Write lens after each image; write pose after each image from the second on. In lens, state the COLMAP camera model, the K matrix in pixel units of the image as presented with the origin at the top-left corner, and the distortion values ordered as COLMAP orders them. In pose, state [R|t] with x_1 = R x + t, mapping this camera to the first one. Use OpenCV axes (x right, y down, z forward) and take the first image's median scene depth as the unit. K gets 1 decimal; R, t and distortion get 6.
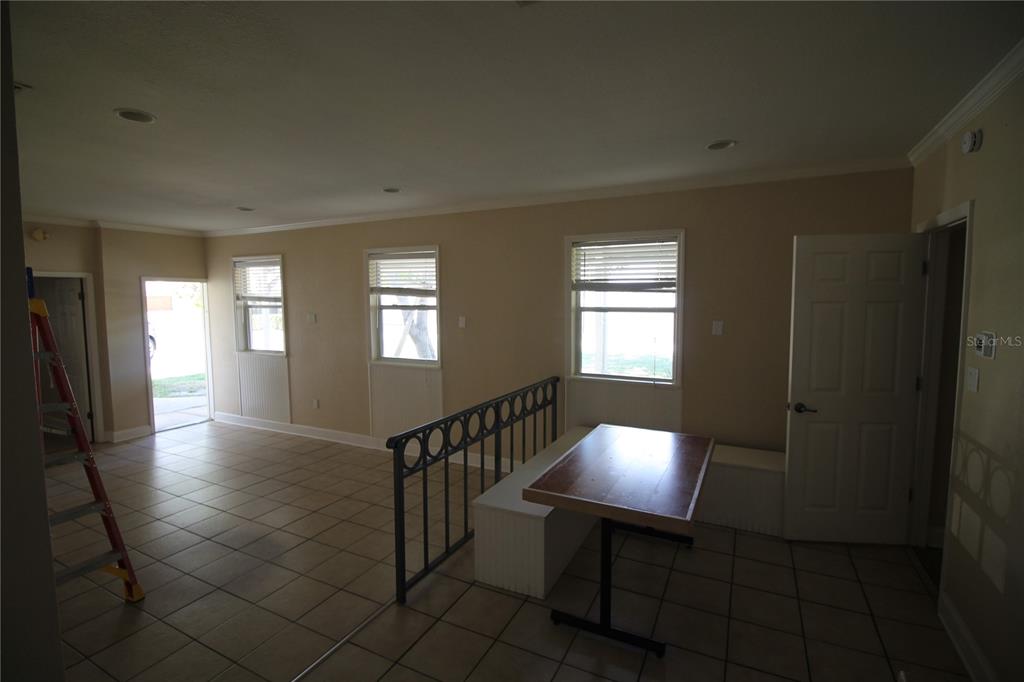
lens RADIAL K [[481.7, 0, 508.0], [0, 481.7, 341.4], [0, 0, 1]] dist [0.000689, 0.000179]
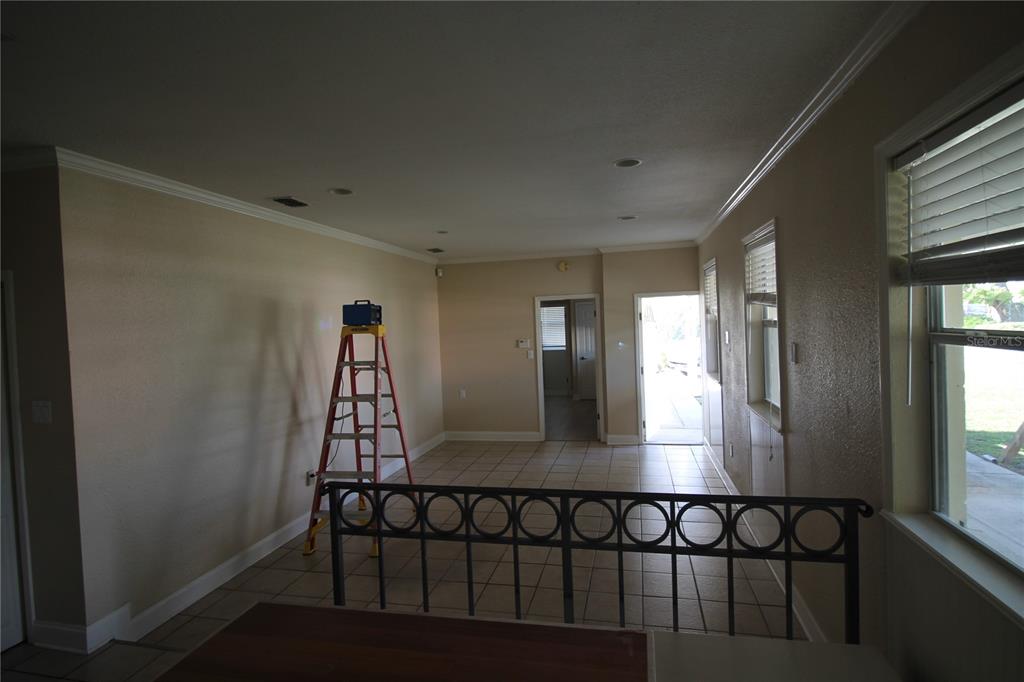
lens RADIAL K [[569.7, 0, 511.7], [0, 569.7, 343.7], [0, 0, 1]] dist [-0.000752, -0.000023]
pose [[0.263128, 0.032688, -0.964207, 0.391223], [-0.055561, 0.998281, 0.018681, -0.034849], [0.963160, 0.048657, 0.264492, 0.431035]]
